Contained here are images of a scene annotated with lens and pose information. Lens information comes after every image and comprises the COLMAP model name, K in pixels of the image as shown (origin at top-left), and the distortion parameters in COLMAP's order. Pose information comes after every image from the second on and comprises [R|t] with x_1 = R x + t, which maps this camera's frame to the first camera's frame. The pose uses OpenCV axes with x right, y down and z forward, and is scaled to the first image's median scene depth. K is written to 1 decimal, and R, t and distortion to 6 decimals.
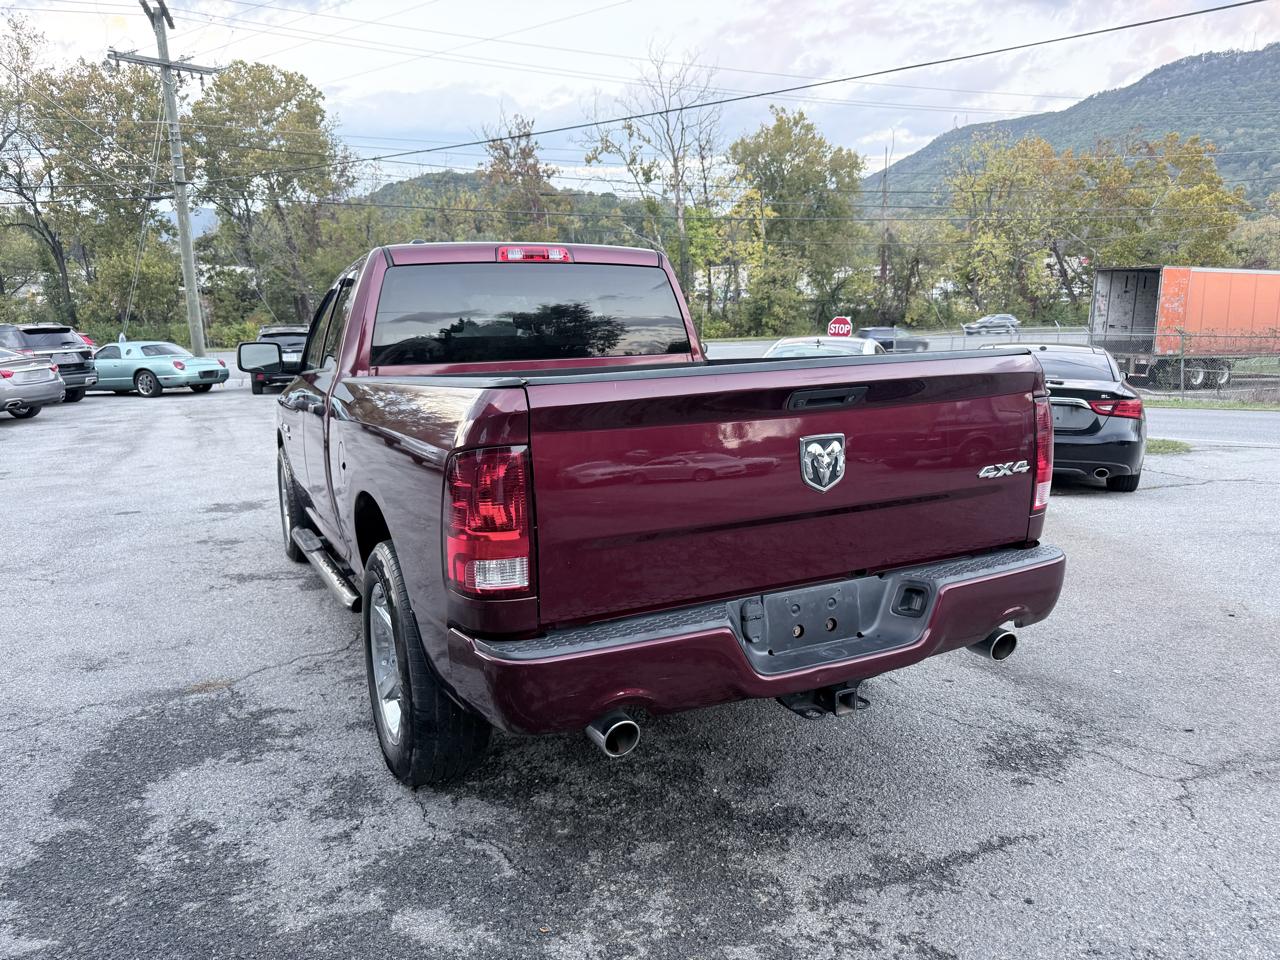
lens RADIAL K [[906.4, 0, 632.0], [0, 906.4, 481.2], [0, 0, 1]] dist [0.027849, -0.035472]
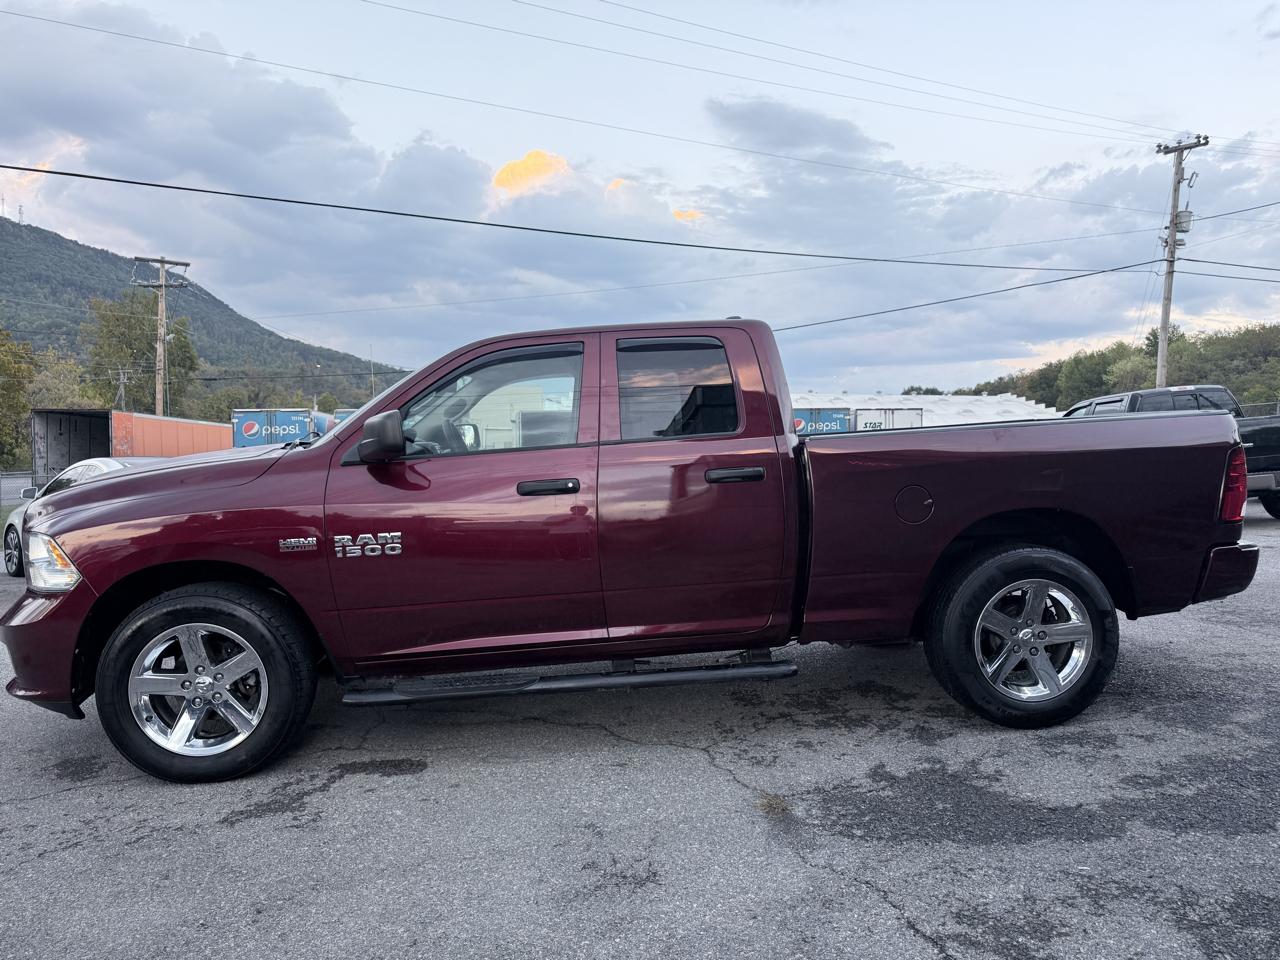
lens RADIAL K [[906.4, 0, 638.2], [0, 906.4, 481.6], [0, 0, 1]] dist [0.027849, -0.035472]
pose [[0.351129, -0.019766, 0.936119, -1.268132], [0.174293, 0.983683, -0.044606, -0.047473], [-0.919962, 0.178822, 0.348844, 0.772298]]
